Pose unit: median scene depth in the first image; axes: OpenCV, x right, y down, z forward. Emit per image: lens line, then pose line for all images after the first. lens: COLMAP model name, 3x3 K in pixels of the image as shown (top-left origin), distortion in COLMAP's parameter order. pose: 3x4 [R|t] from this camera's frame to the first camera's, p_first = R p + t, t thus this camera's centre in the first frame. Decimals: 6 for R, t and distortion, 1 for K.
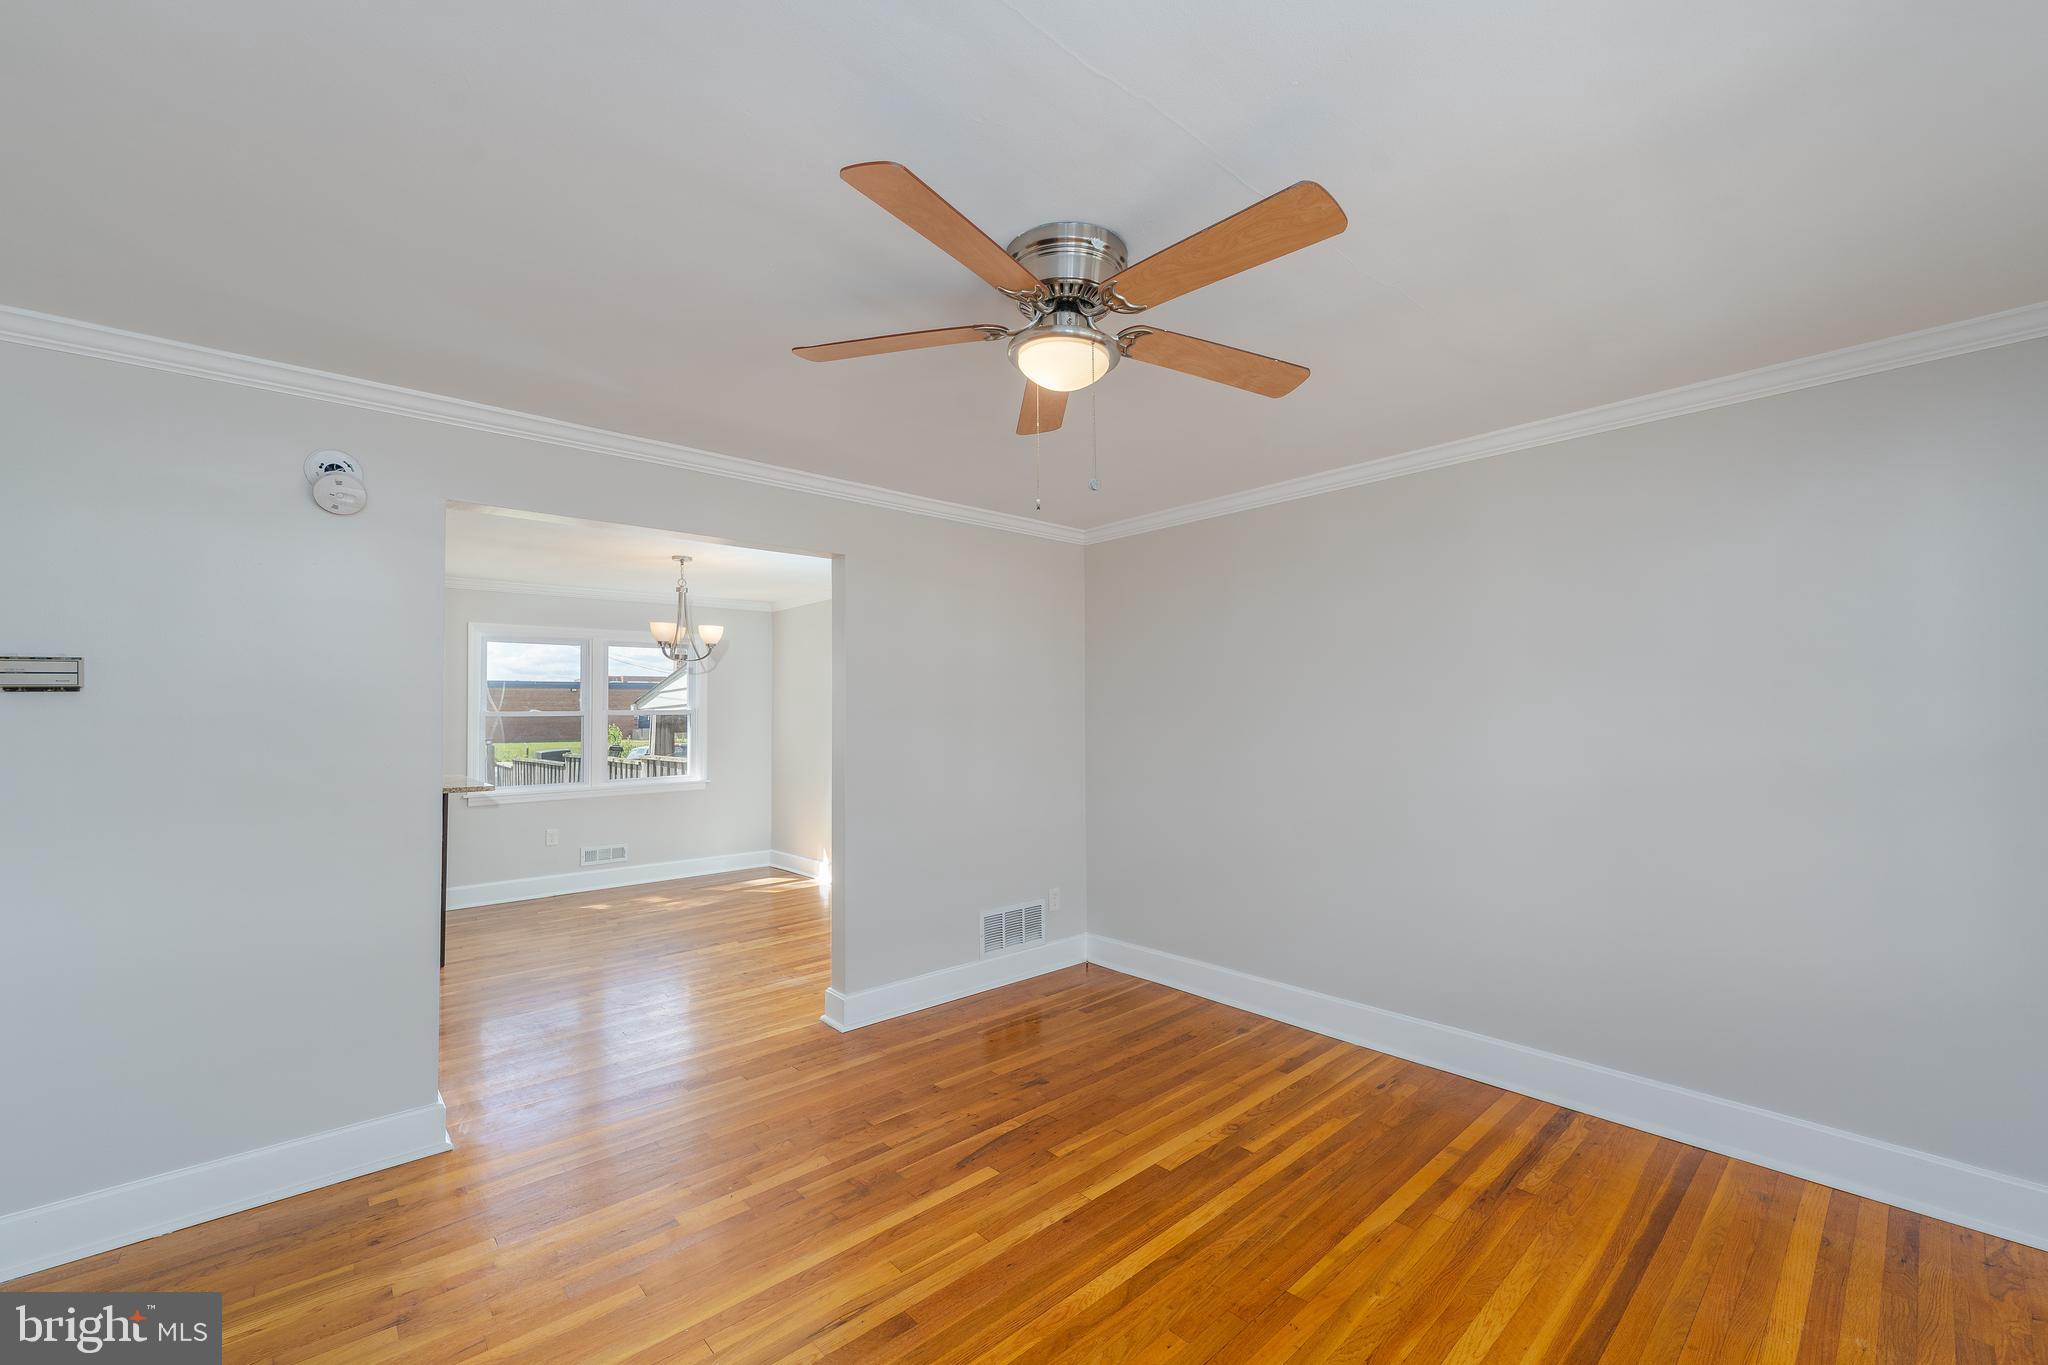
lens RADIAL K [[837.1, 0, 1021.4], [0, 837.1, 685.7], [0, 0, 1]] dist [0.001766, -0.000277]
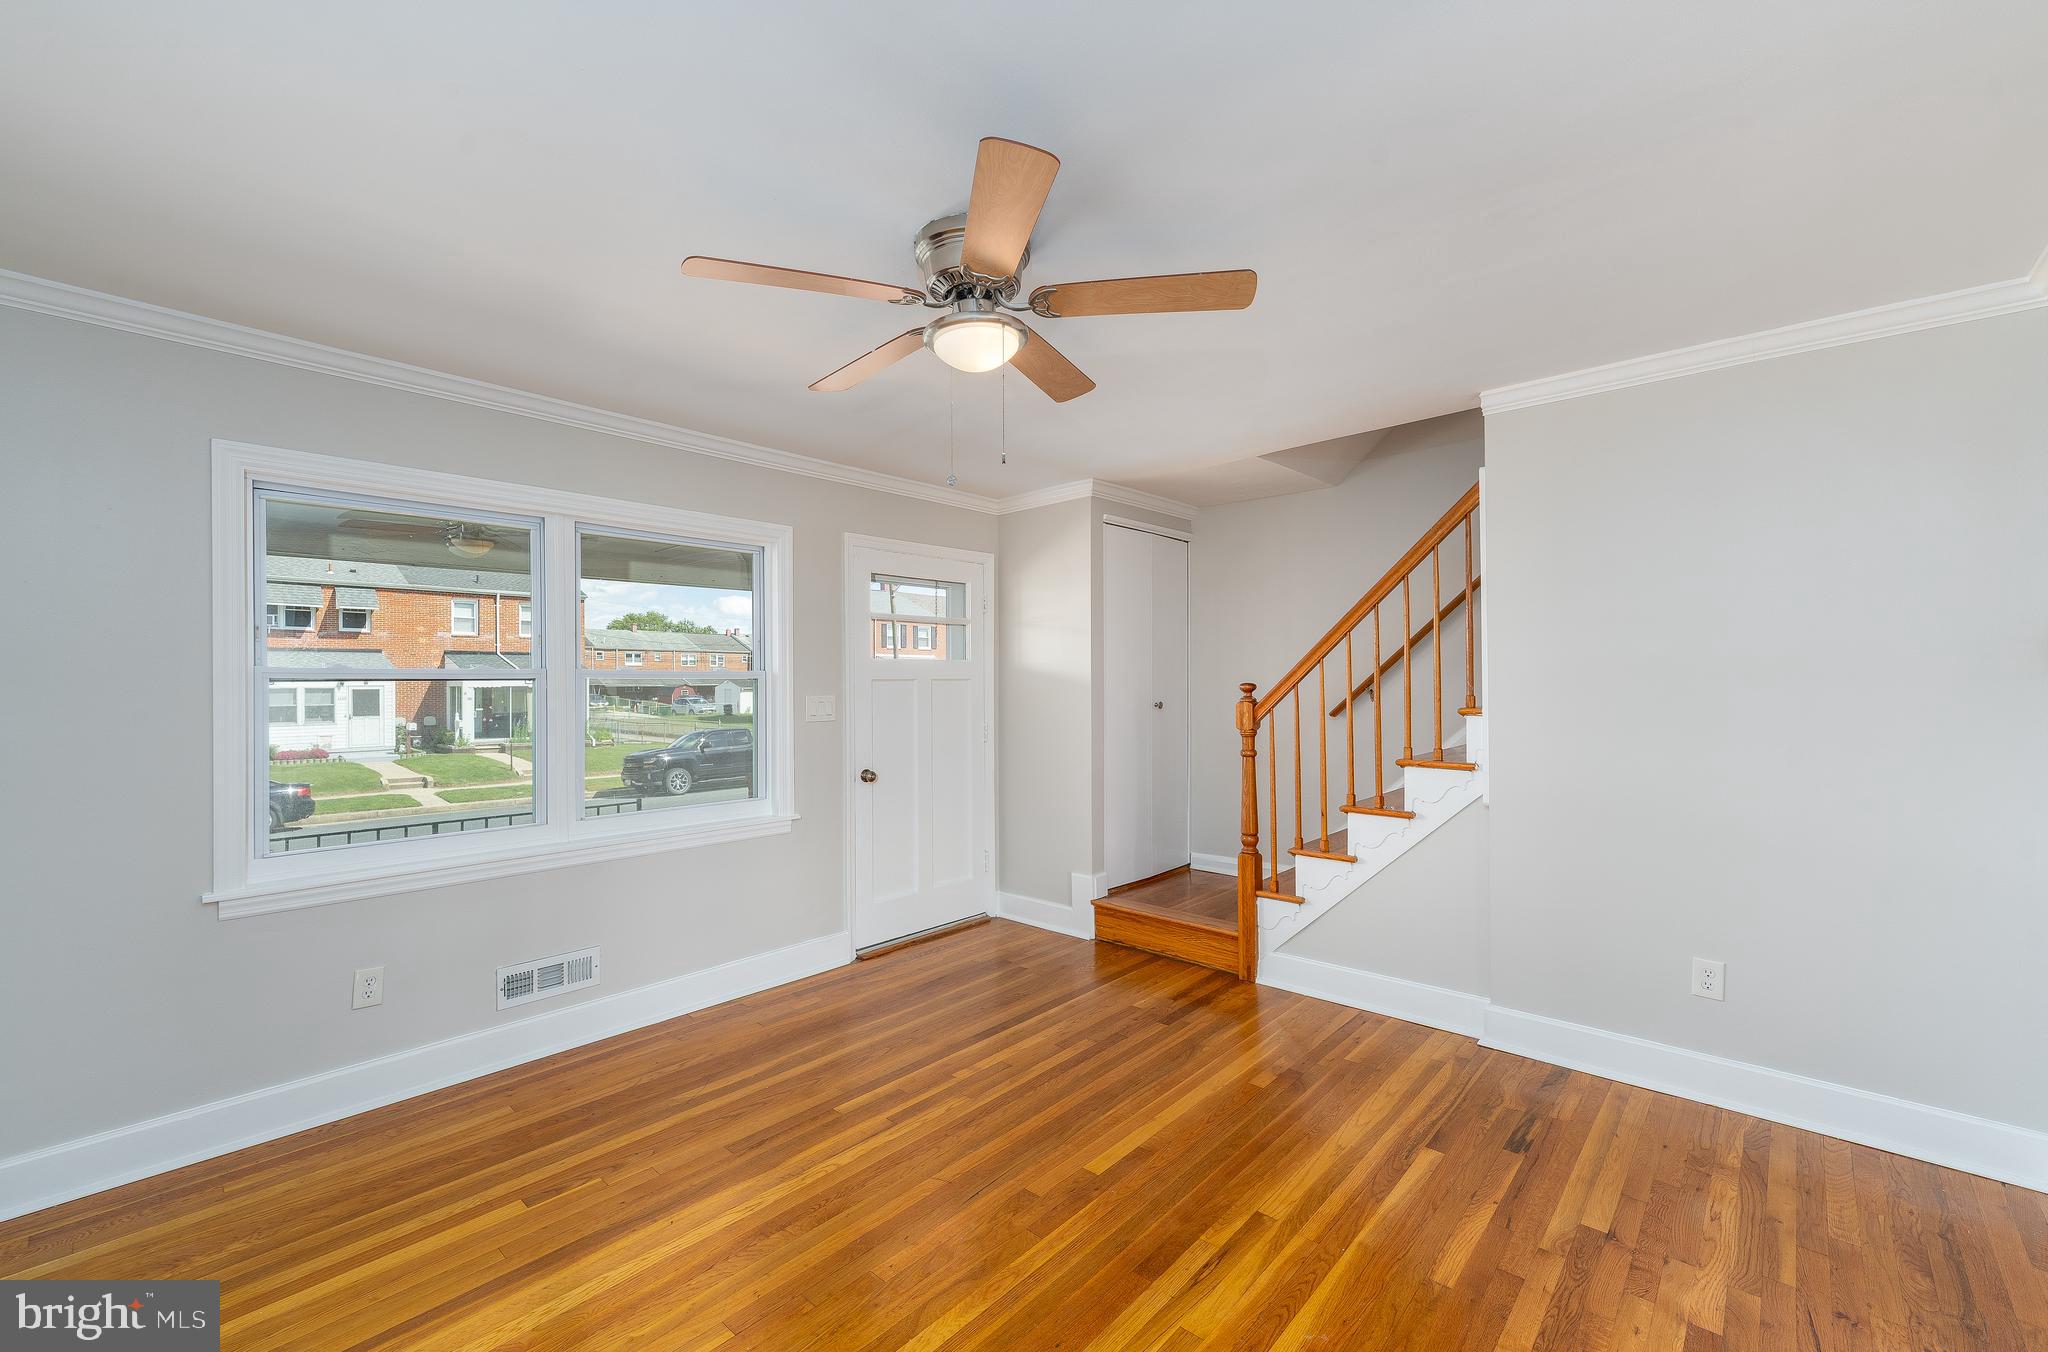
lens RADIAL K [[843.0, 0, 1031.8], [0, 843.0, 678.3], [0, 0, 1]] dist [0.003016, -0.000259]
pose [[-0.993343, 0.011802, -0.114586, 0.070593], [0.015950, 0.999248, -0.035351, 0.050452], [0.114083, -0.036943, -0.992784, 1.341330]]
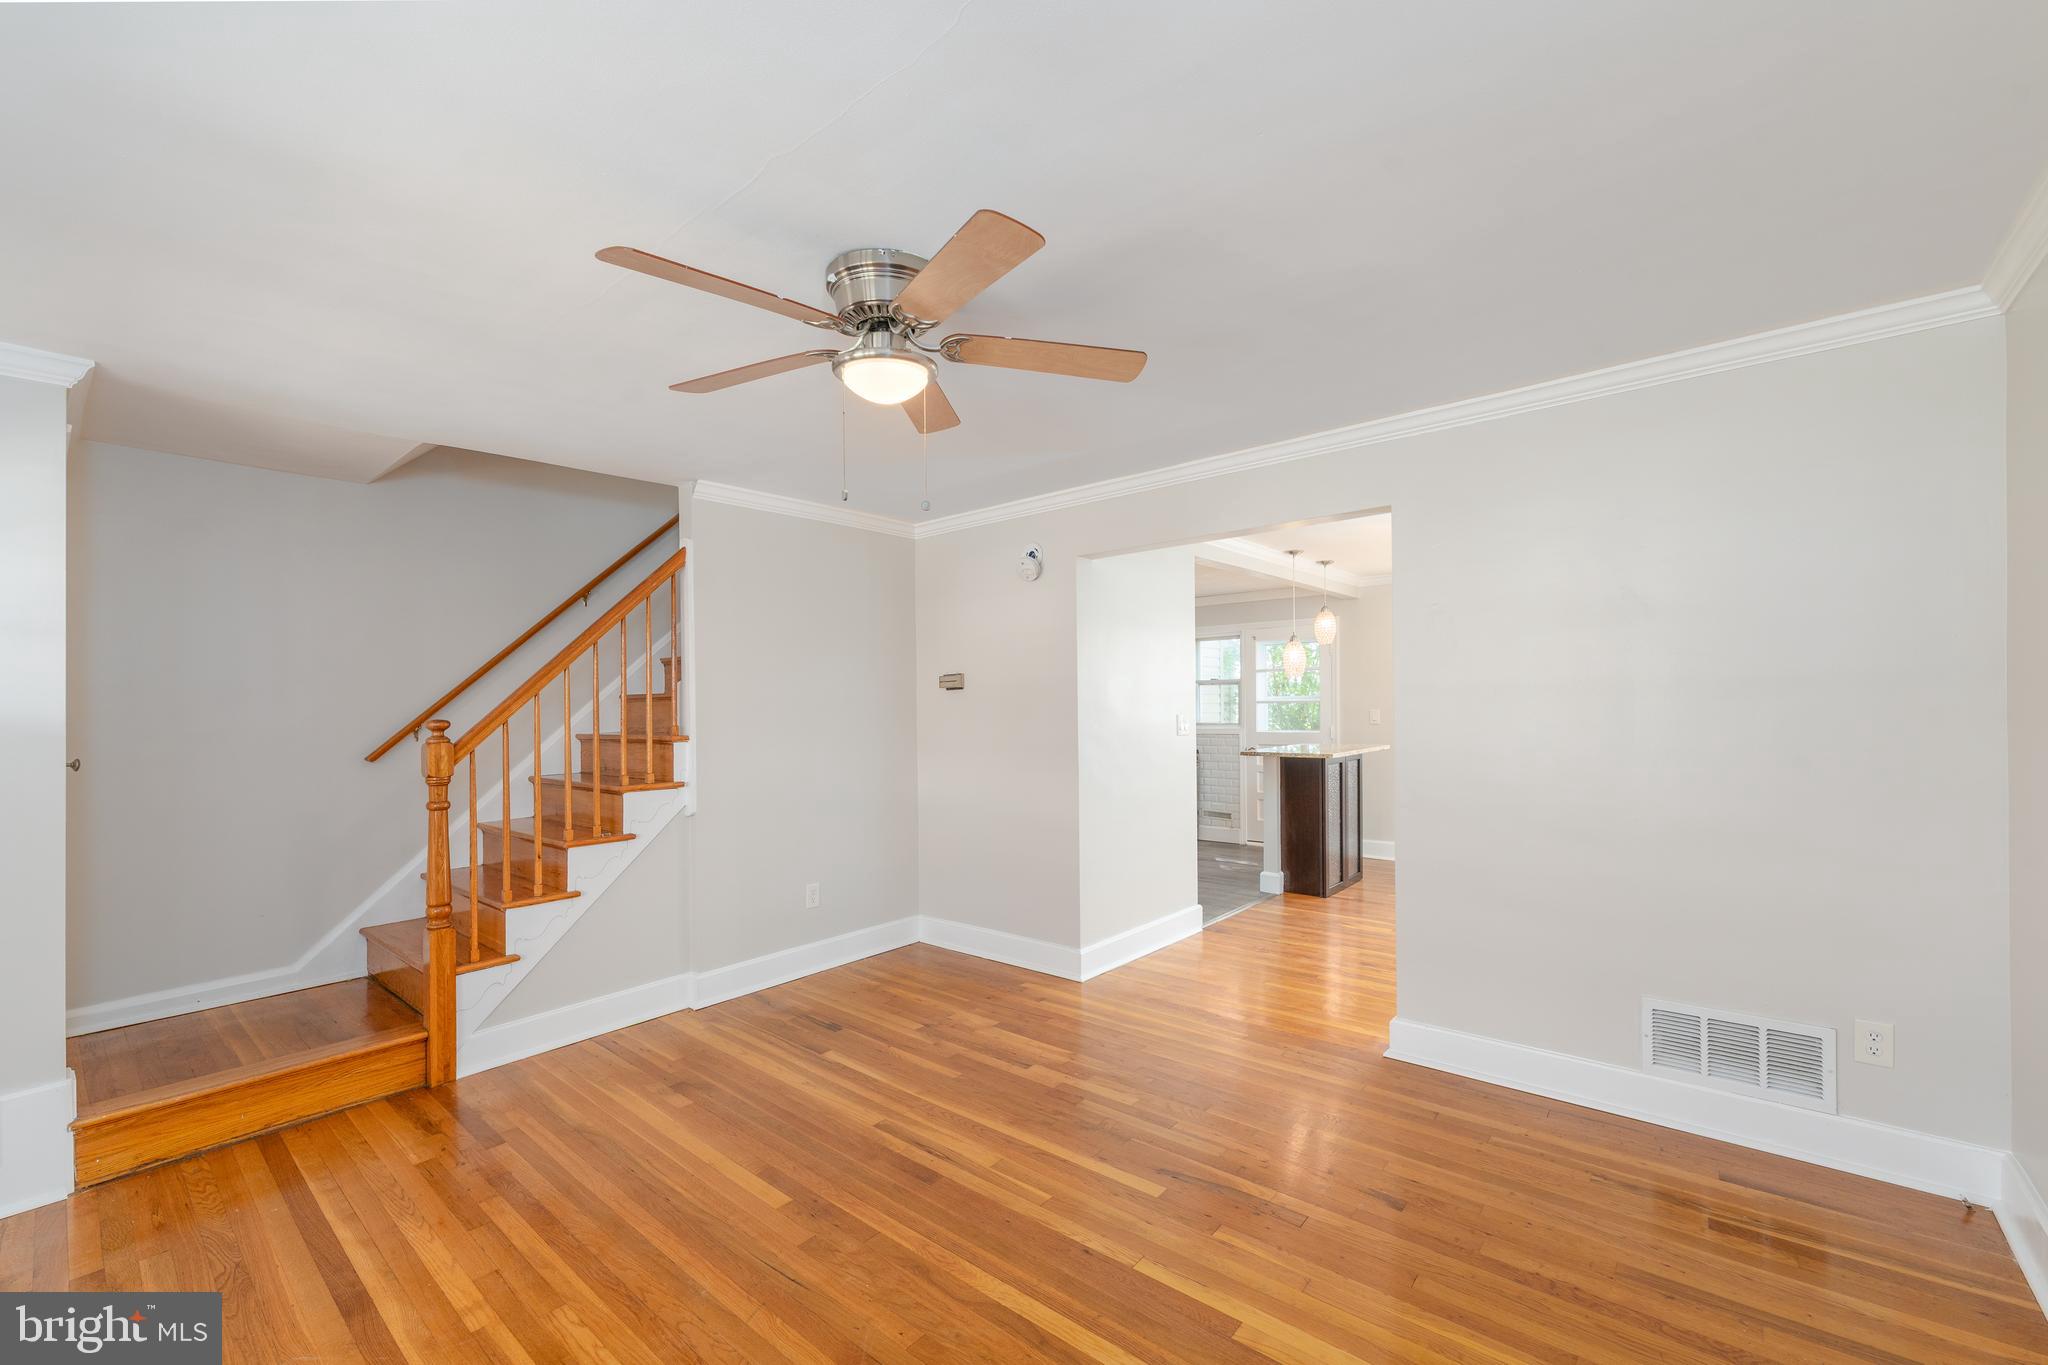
lens RADIAL K [[823.4, 0, 1022.2], [0, 823.4, 698.3], [0, 0, 1]] dist [-0.001198, -0.000125]
pose [[0.140251, -0.004342, -0.990106, 0.741050], [0.050385, 0.998726, 0.002757, 0.023434], [0.988833, -0.050273, 0.140291, 0.660330]]
